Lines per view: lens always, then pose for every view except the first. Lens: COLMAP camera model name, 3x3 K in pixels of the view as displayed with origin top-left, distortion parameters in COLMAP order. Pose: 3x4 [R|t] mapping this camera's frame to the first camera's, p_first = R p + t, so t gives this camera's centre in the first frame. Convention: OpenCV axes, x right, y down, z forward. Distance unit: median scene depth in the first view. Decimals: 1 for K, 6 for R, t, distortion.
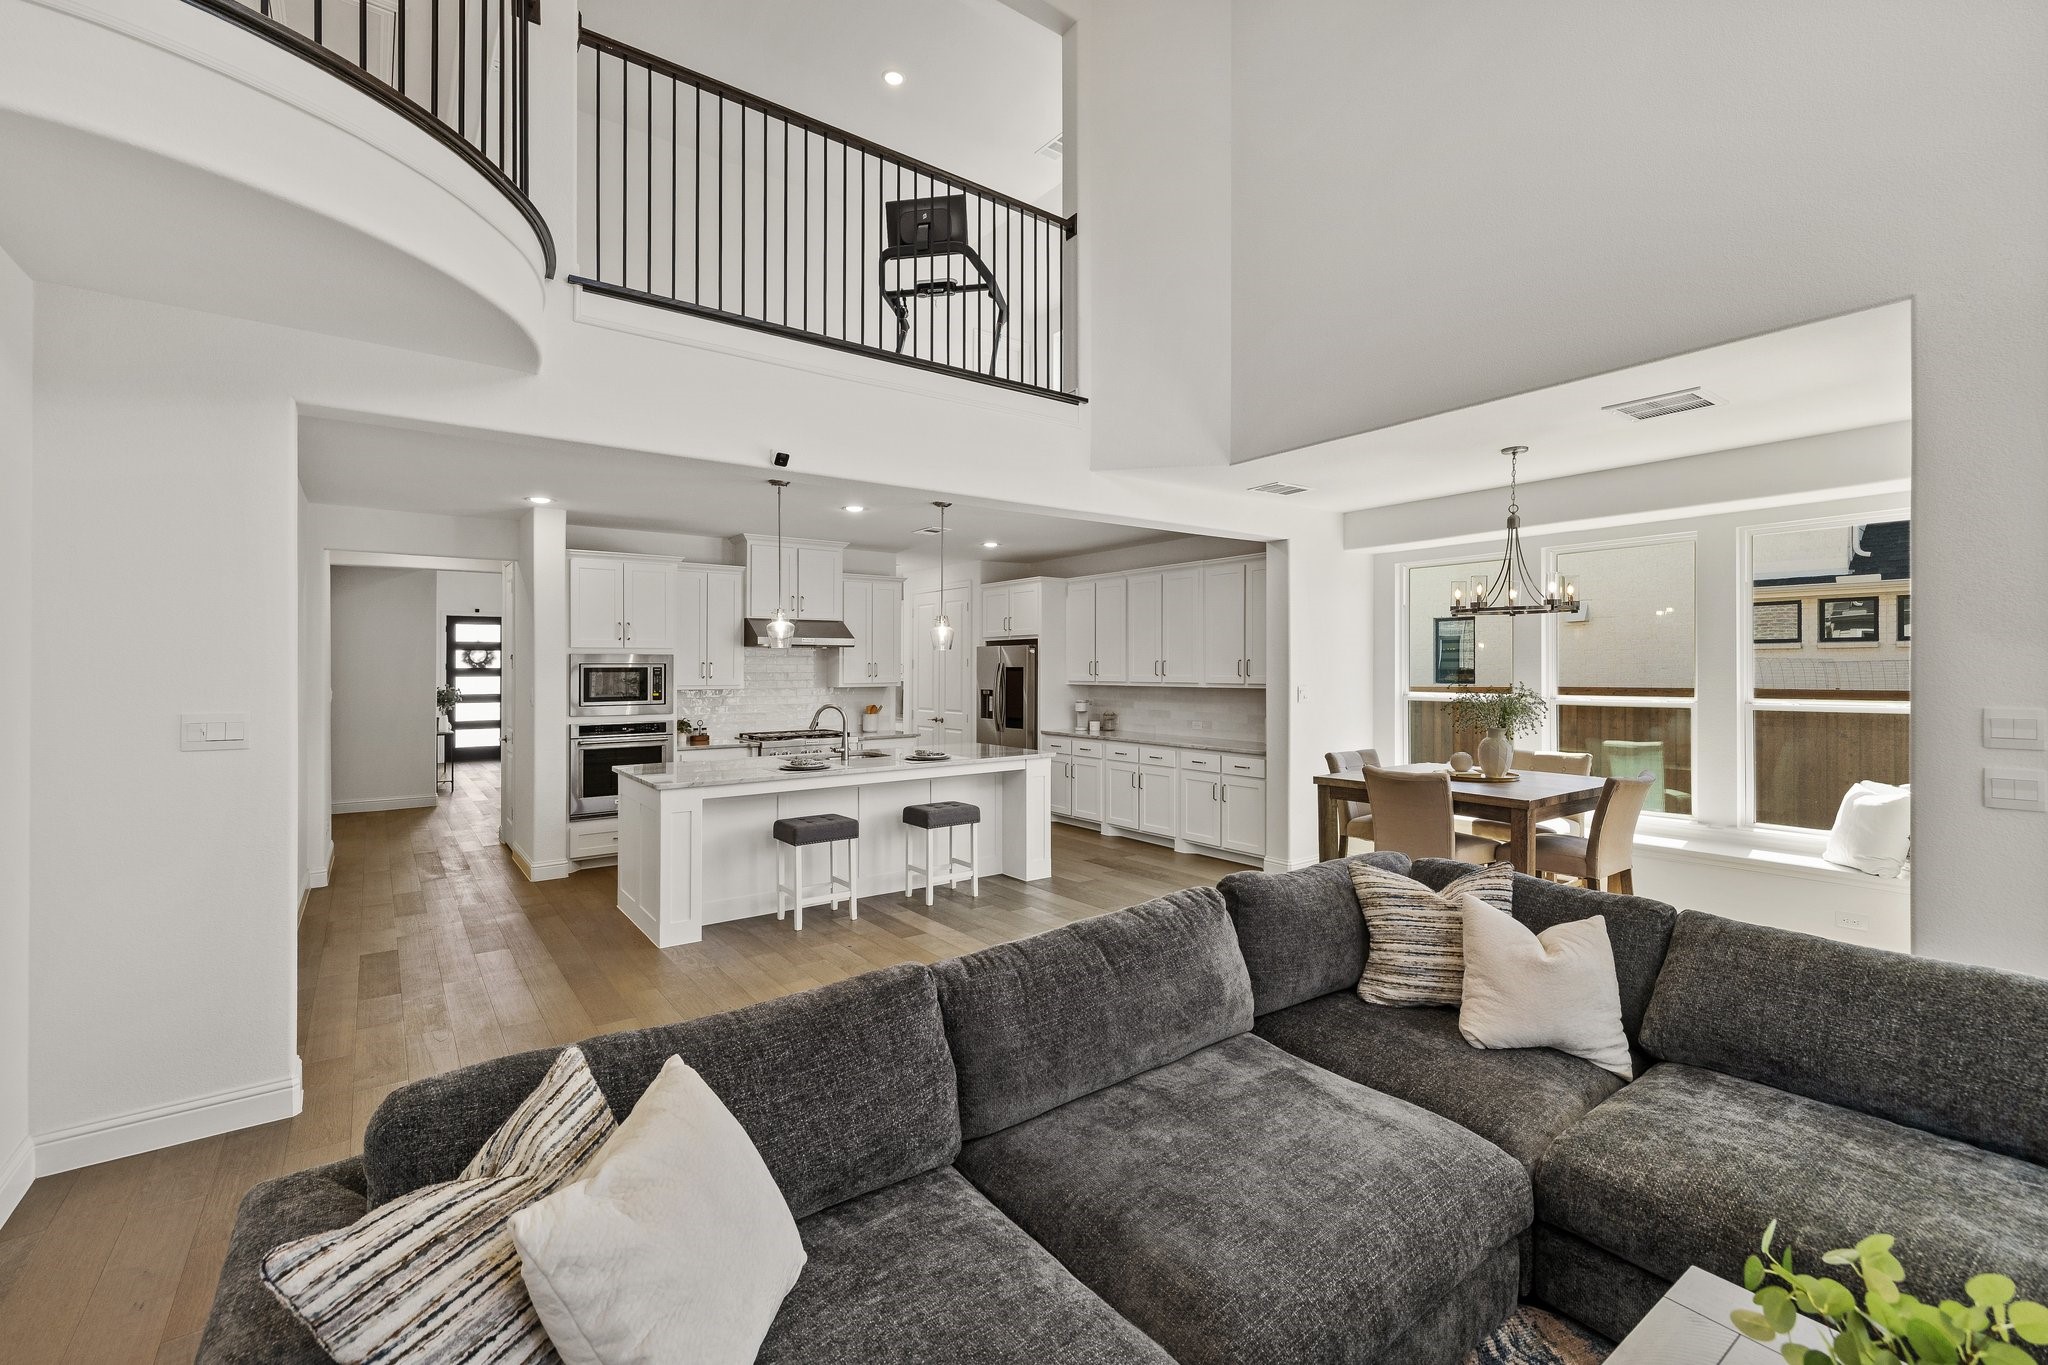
lens RADIAL K [[864.8, 0, 1018.7], [0, 864.8, 669.8], [0, 0, 1]] dist [-0.002098, 0.001048]
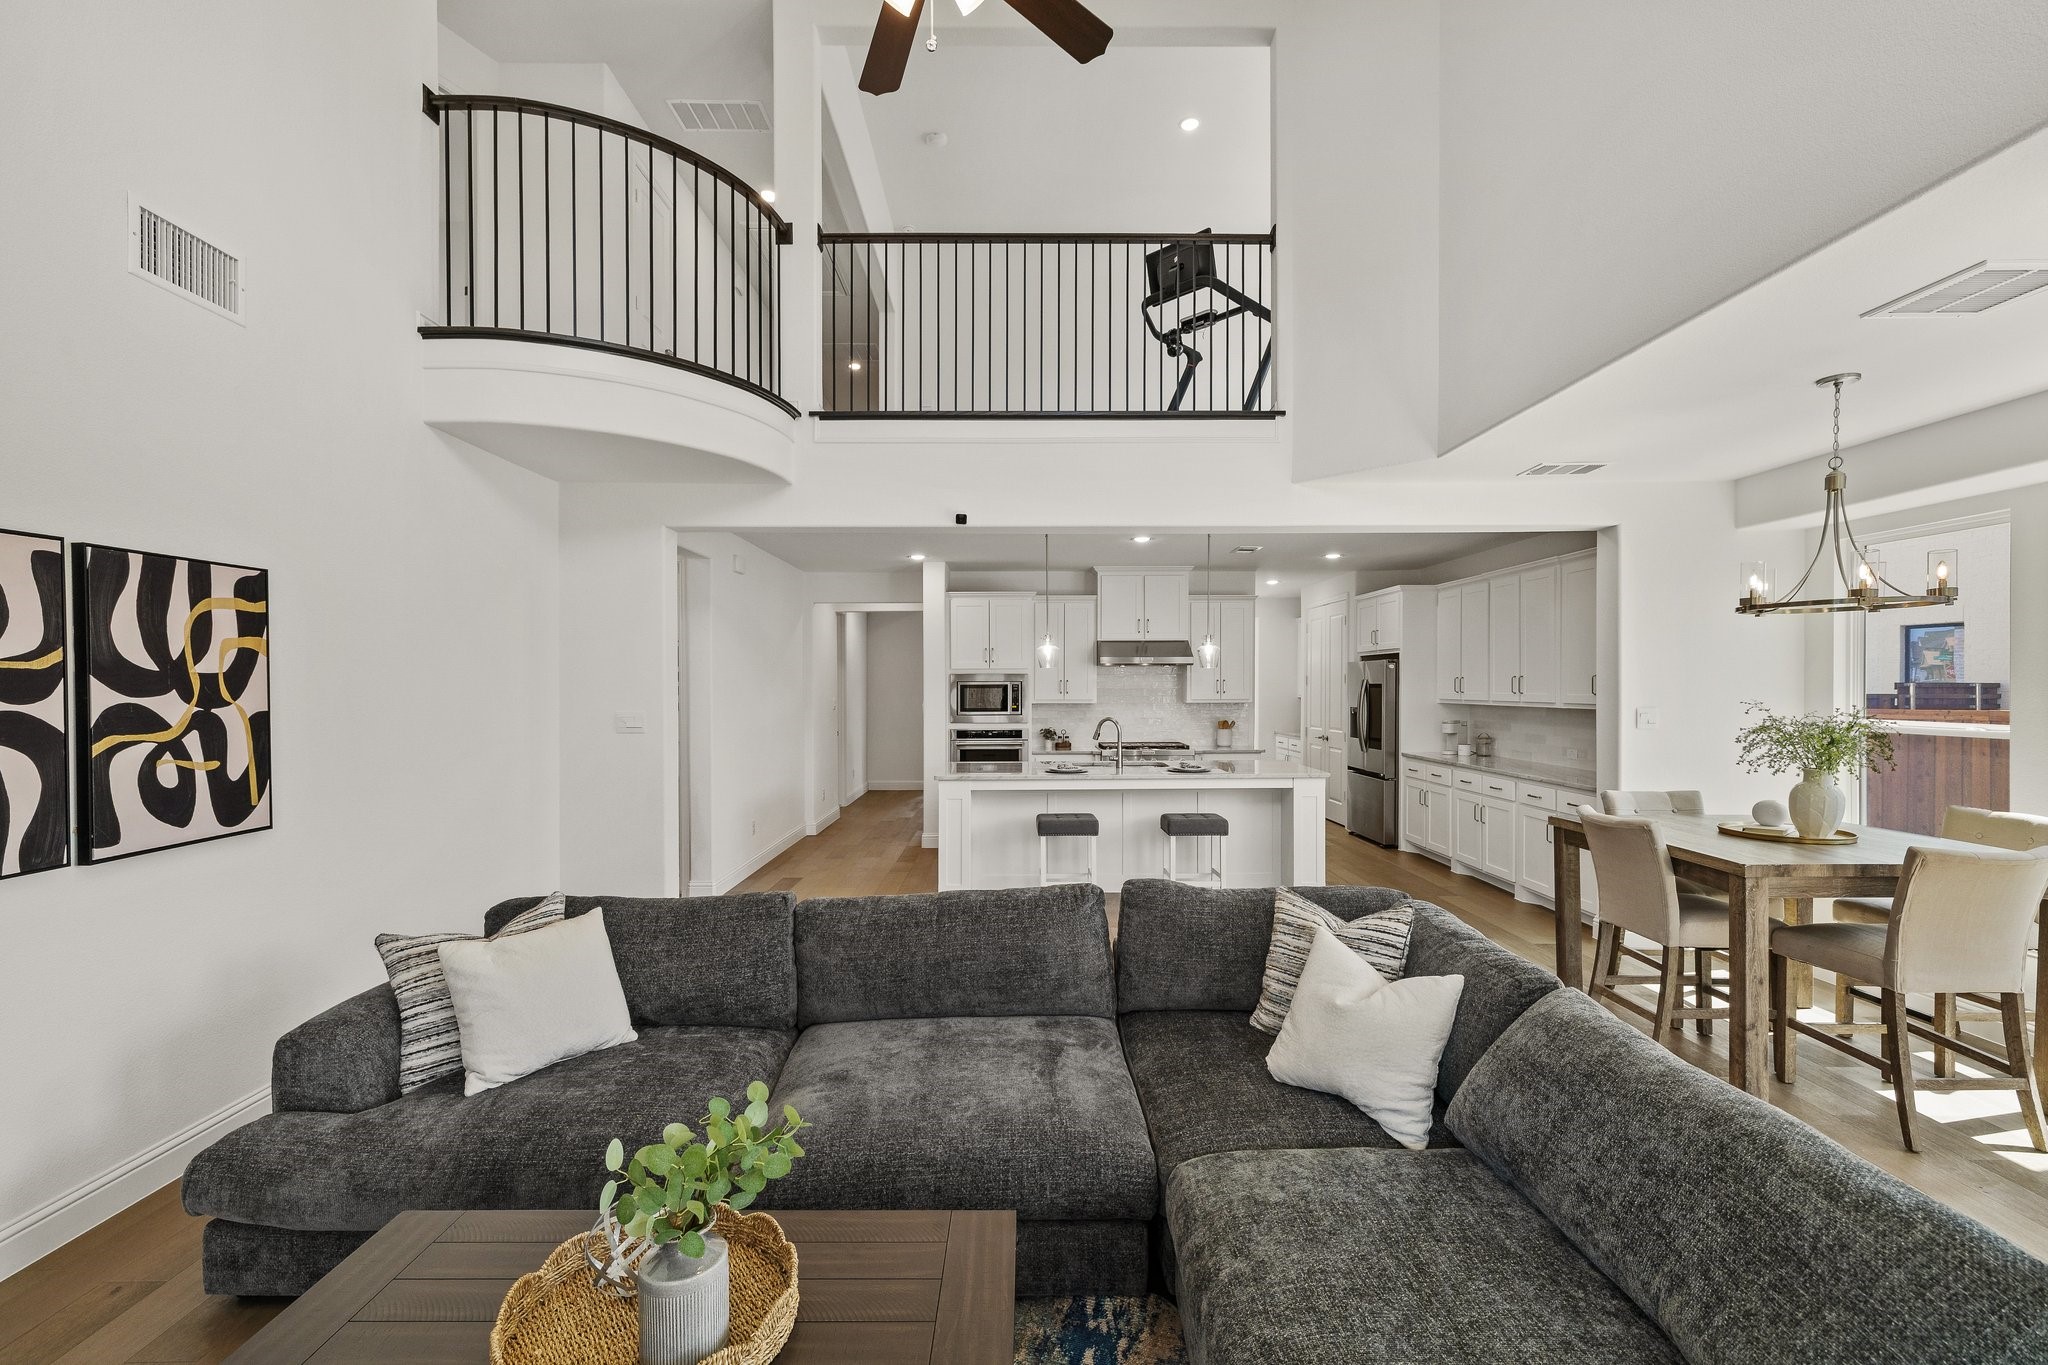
lens RADIAL K [[864.8, 0, 1012.1], [0, 864.8, 695.9], [0, 0, 1]] dist [-0.002098, 0.001048]
pose [[0.810279, 0.007614, -0.585995, 0.304832], [-0.000289, 0.999921, 0.012593, -0.002094], [0.586044, -0.010034, 0.810217, 0.015629]]
